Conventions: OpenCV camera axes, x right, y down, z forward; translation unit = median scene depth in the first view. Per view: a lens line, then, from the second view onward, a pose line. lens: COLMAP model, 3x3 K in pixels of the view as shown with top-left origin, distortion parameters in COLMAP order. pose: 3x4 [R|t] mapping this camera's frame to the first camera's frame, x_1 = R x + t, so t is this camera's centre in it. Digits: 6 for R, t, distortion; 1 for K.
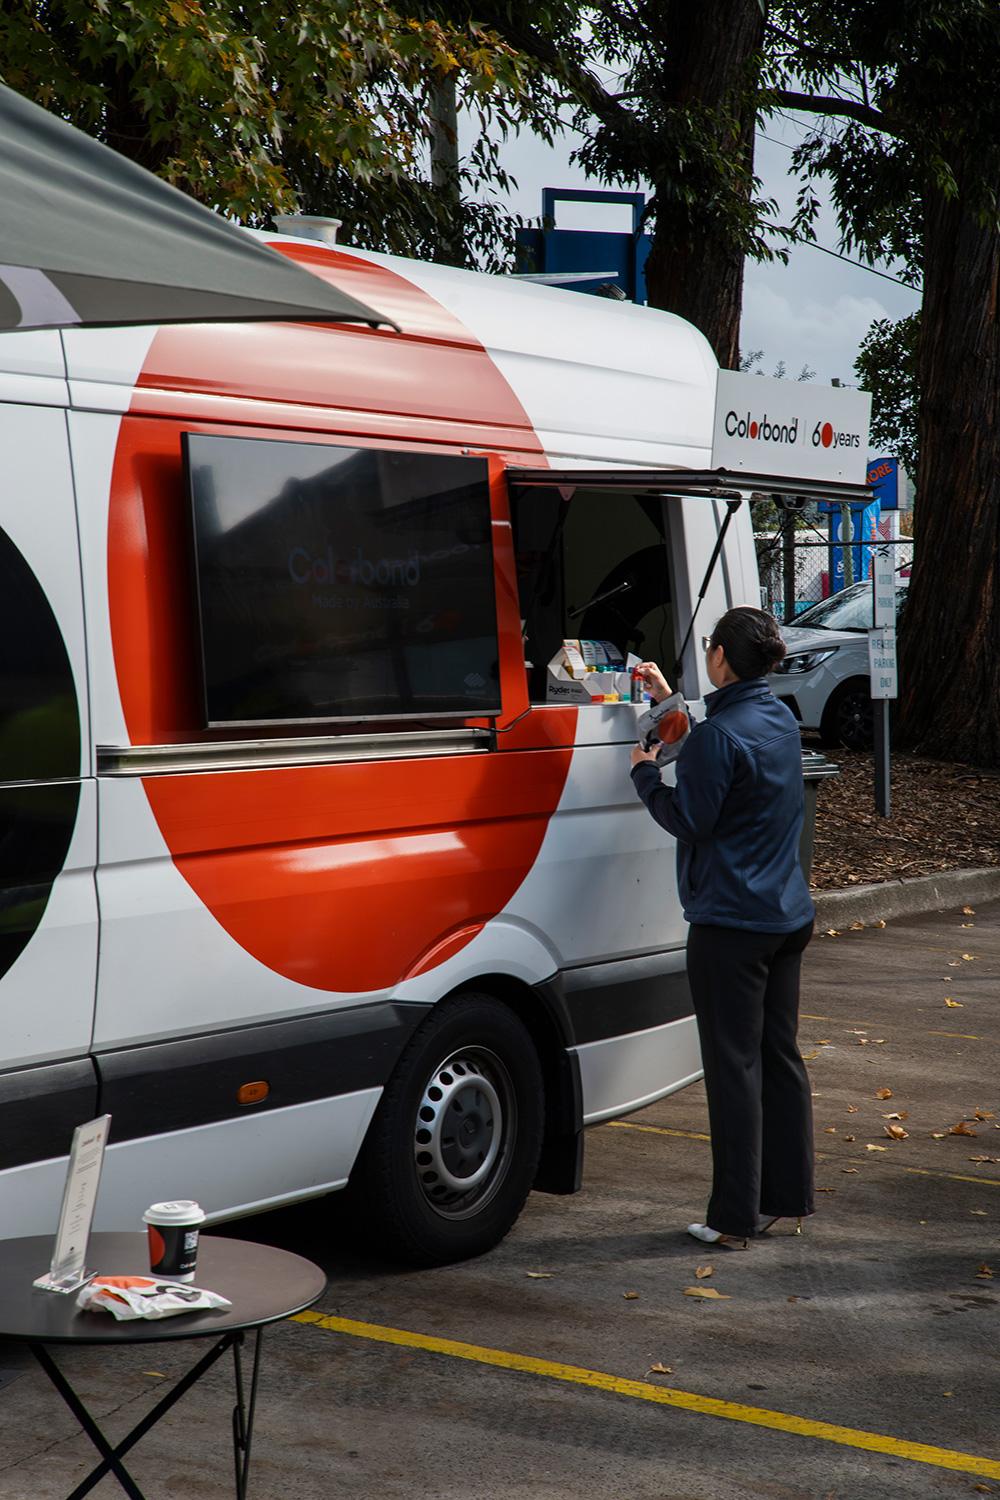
lens RADIAL K [[2897.2, 0, 494.9], [0, 2897.2, 754.3], [0, 0, 1]] dist [0.166598, 0.000000]
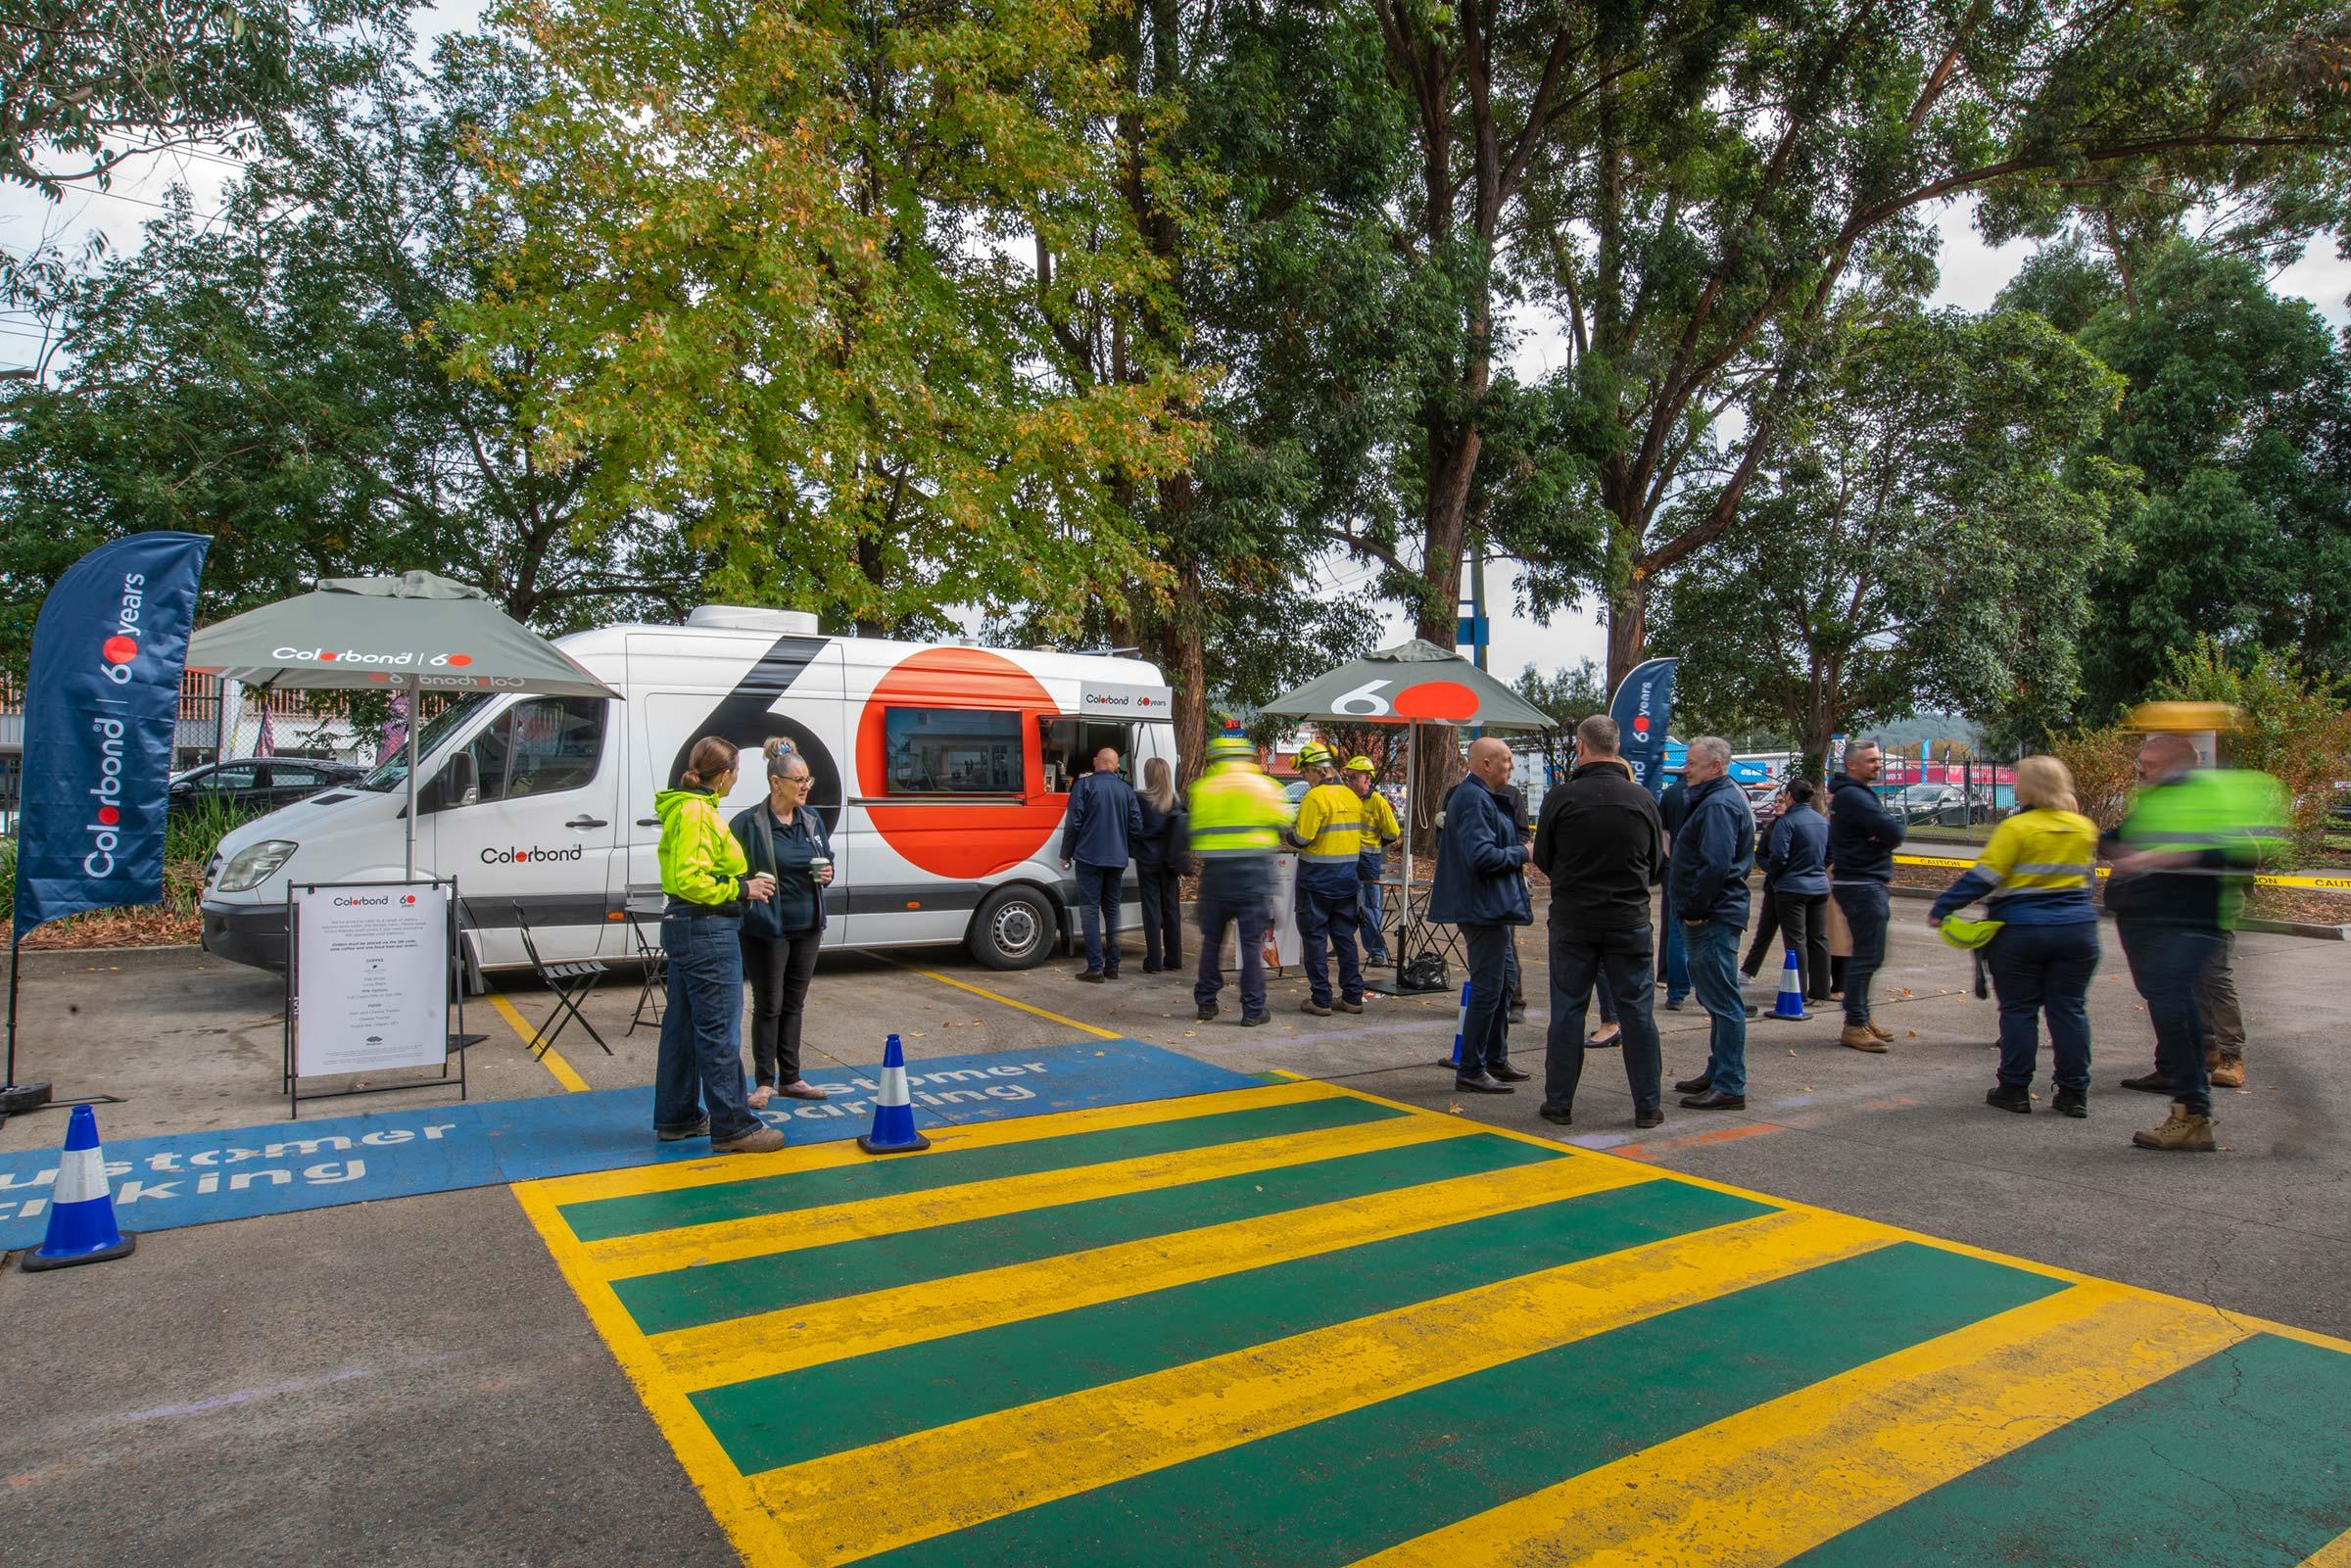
lens RADIAL K [[1421.2, 0, 1171.4], [0, 1421.2, 775.5], [0, 0, 1]] dist [-0.069466, -0.002289]
pose [[0.933508, -0.005066, -0.358520, 0.661105], [-0.017756, 0.998020, -0.060336, 0.053305], [0.358116, 0.062690, 0.931570, -0.344178]]
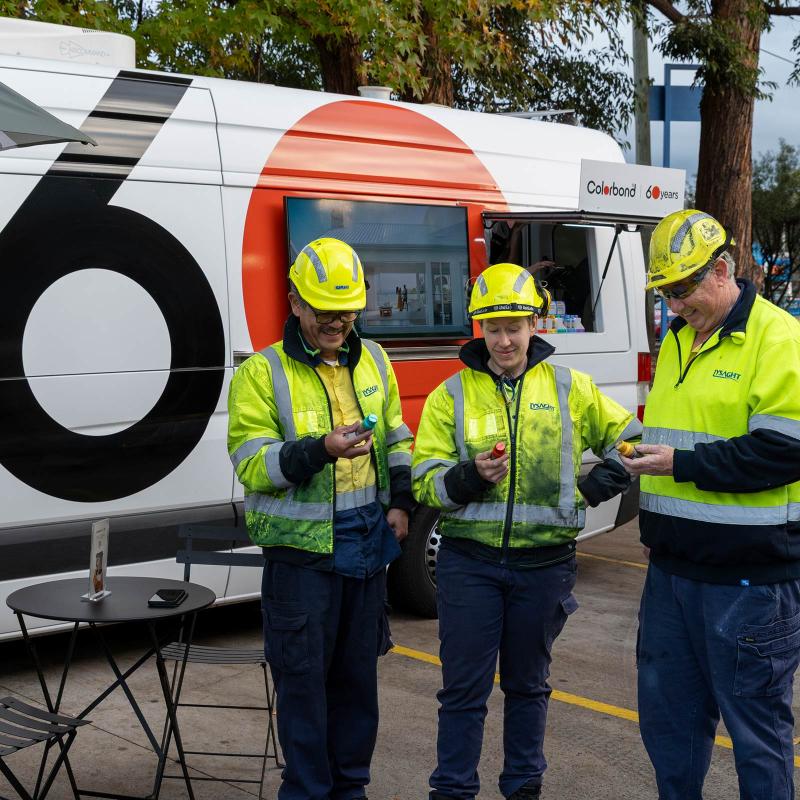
lens RADIAL K [[1554.8, 0, 398.4], [0, 1554.8, 401.4], [0, 0, 1]] dist [-0.019318, 0.000000]
pose [[0.978991, 0.011294, -0.203591, 0.157797], [-0.007147, 0.999752, 0.021093, 0.006614], [0.203779, -0.019194, 0.978829, -0.032096]]
